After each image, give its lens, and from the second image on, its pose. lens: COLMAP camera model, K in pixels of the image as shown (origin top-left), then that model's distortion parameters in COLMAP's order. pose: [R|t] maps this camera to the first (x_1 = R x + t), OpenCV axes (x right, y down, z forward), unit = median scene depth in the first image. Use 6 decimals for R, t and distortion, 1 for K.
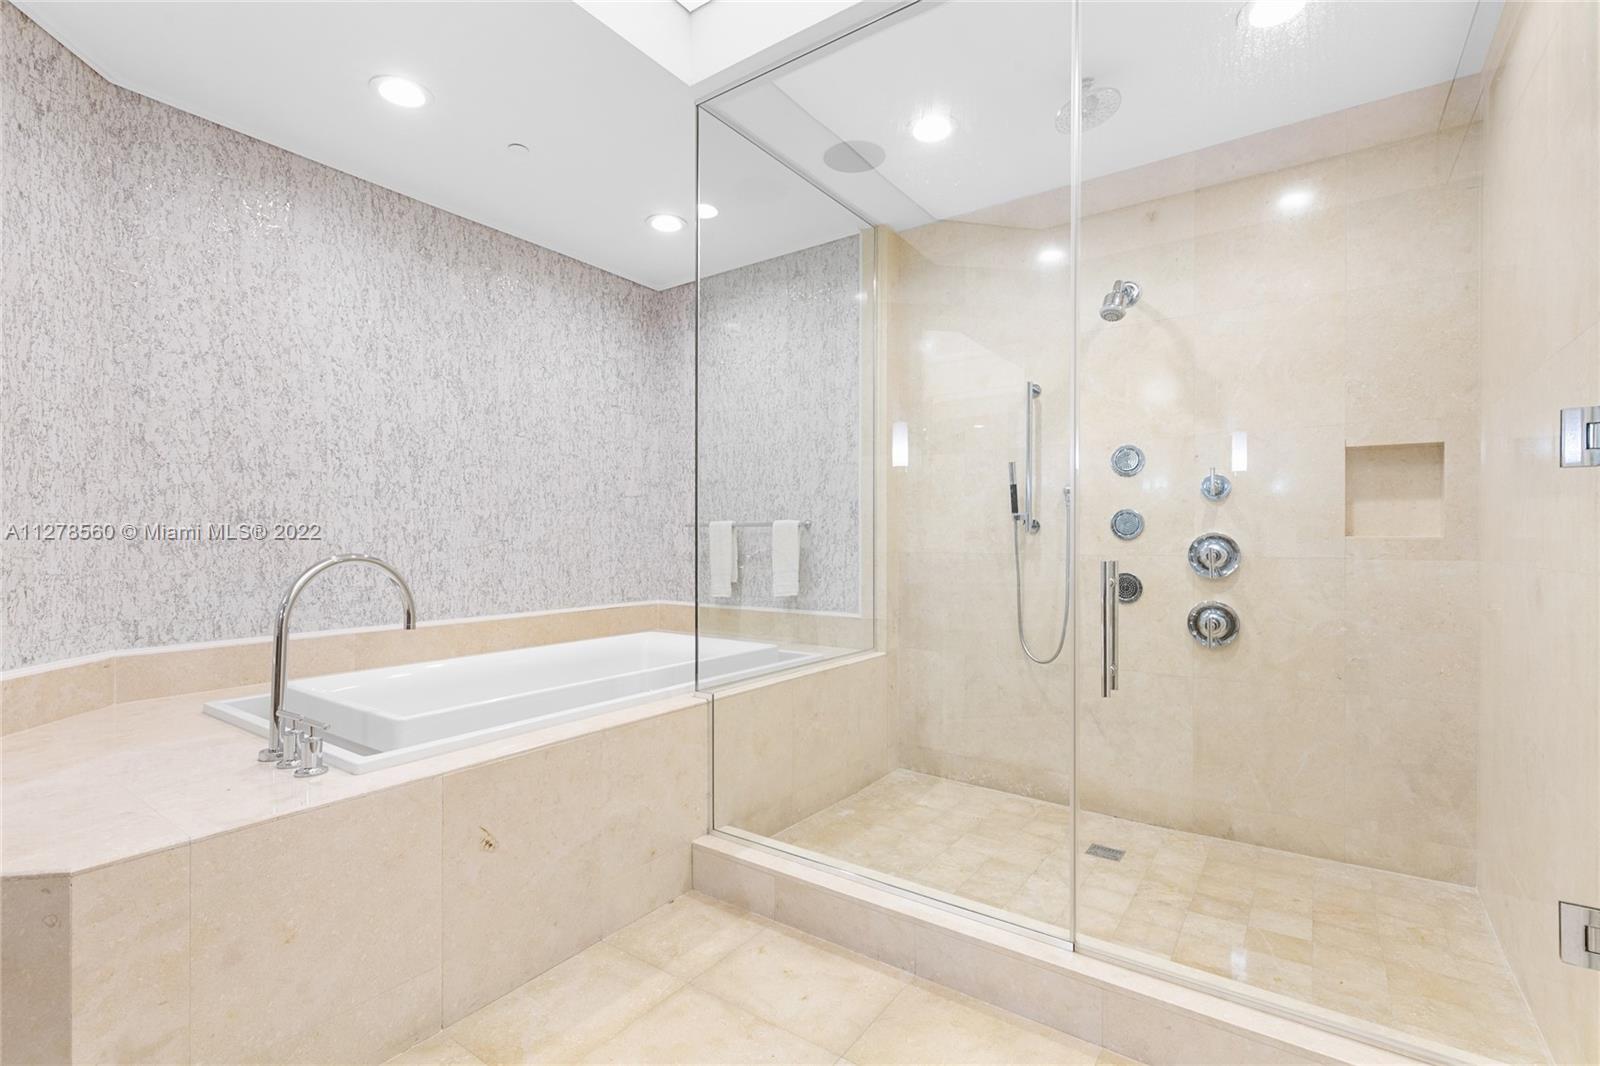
lens RADIAL K [[724.3, 0, 807.8], [0, 724.3, 543.1], [0, 0, 1]] dist [0.001534, 0.000395]
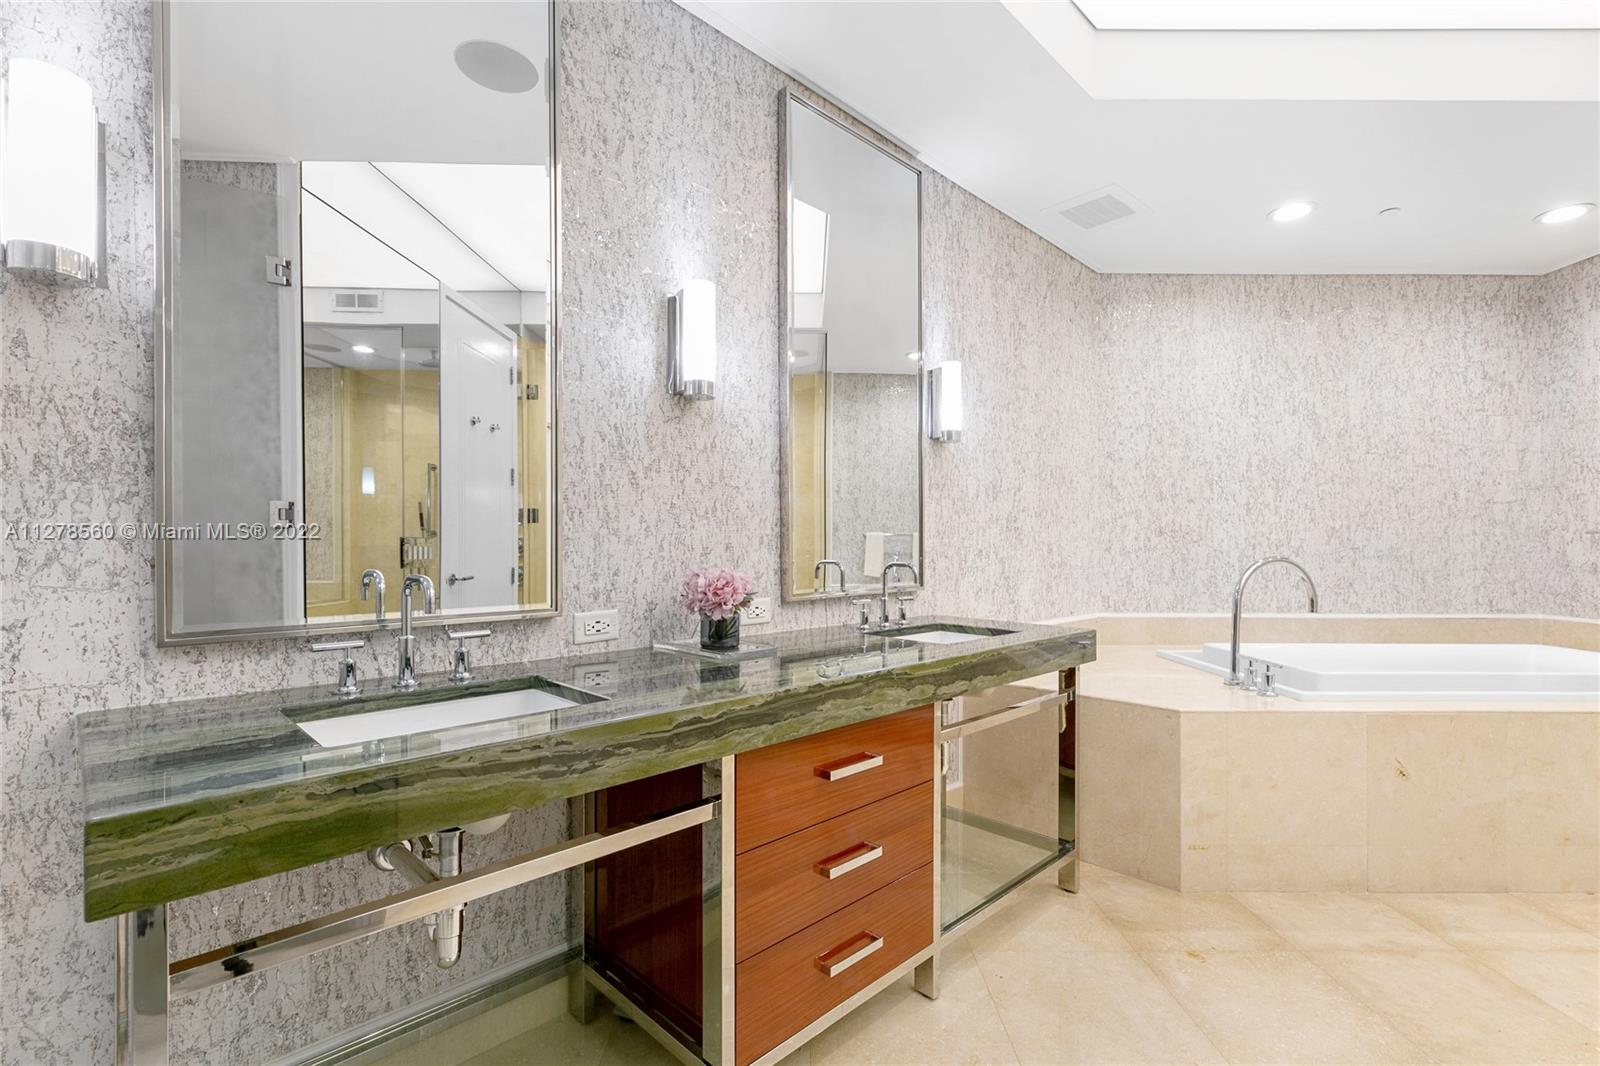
lens RADIAL K [[724.3, 0, 807.8], [0, 724.3, 543.1], [0, 0, 1]] dist [0.001534, 0.000395]
pose [[0.573505, -0.001358, -0.819201, 0.016084], [-0.007696, 0.999946, -0.007046, 0.003296], [0.819166, 0.010346, 0.573463, -0.370913]]
